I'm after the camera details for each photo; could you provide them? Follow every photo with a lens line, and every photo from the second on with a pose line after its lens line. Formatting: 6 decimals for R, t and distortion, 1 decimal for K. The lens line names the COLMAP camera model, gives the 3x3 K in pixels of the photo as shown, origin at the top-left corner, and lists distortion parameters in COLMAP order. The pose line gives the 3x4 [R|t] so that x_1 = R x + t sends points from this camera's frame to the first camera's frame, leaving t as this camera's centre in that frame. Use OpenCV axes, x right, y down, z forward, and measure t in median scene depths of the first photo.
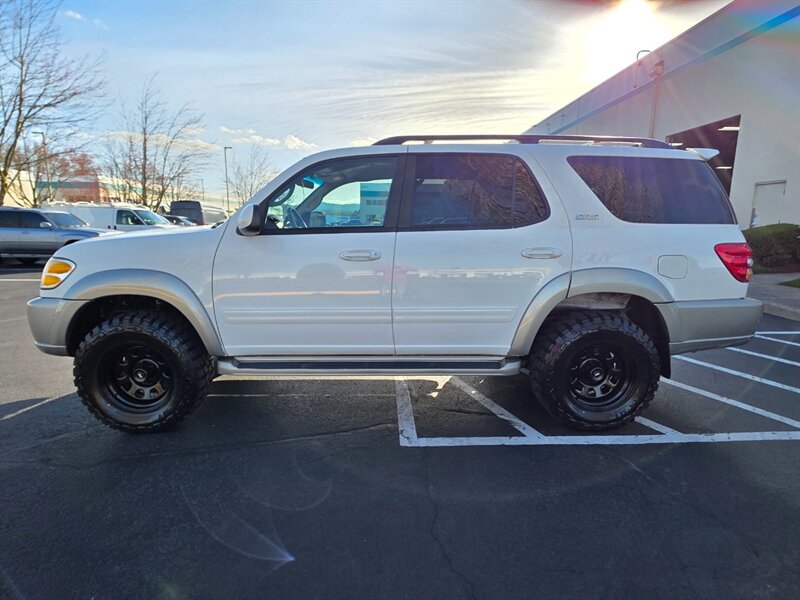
lens RADIAL K [[575.3, 0, 400.2], [0, 575.3, 310.2], [0, 0, 1]] dist [0.007282, 0.003041]
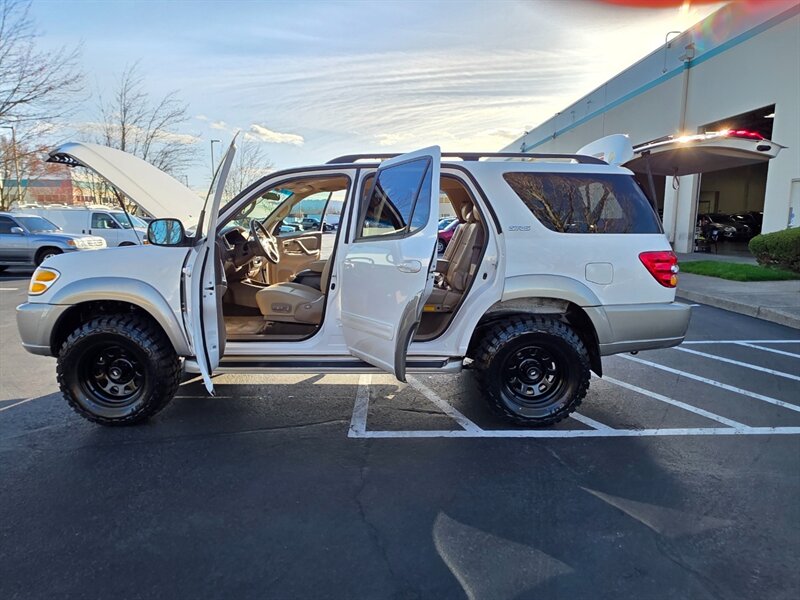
lens RADIAL K [[704.1, 0, 400.0], [0, 704.1, 300.0], [0, 0, 1]] dist [0.010765, -0.000079]
pose [[0.999185, -0.001993, -0.040328, 0.146050], [0.000480, 0.999296, -0.037503, 0.023590], [0.040374, 0.037453, 0.998482, -0.327619]]
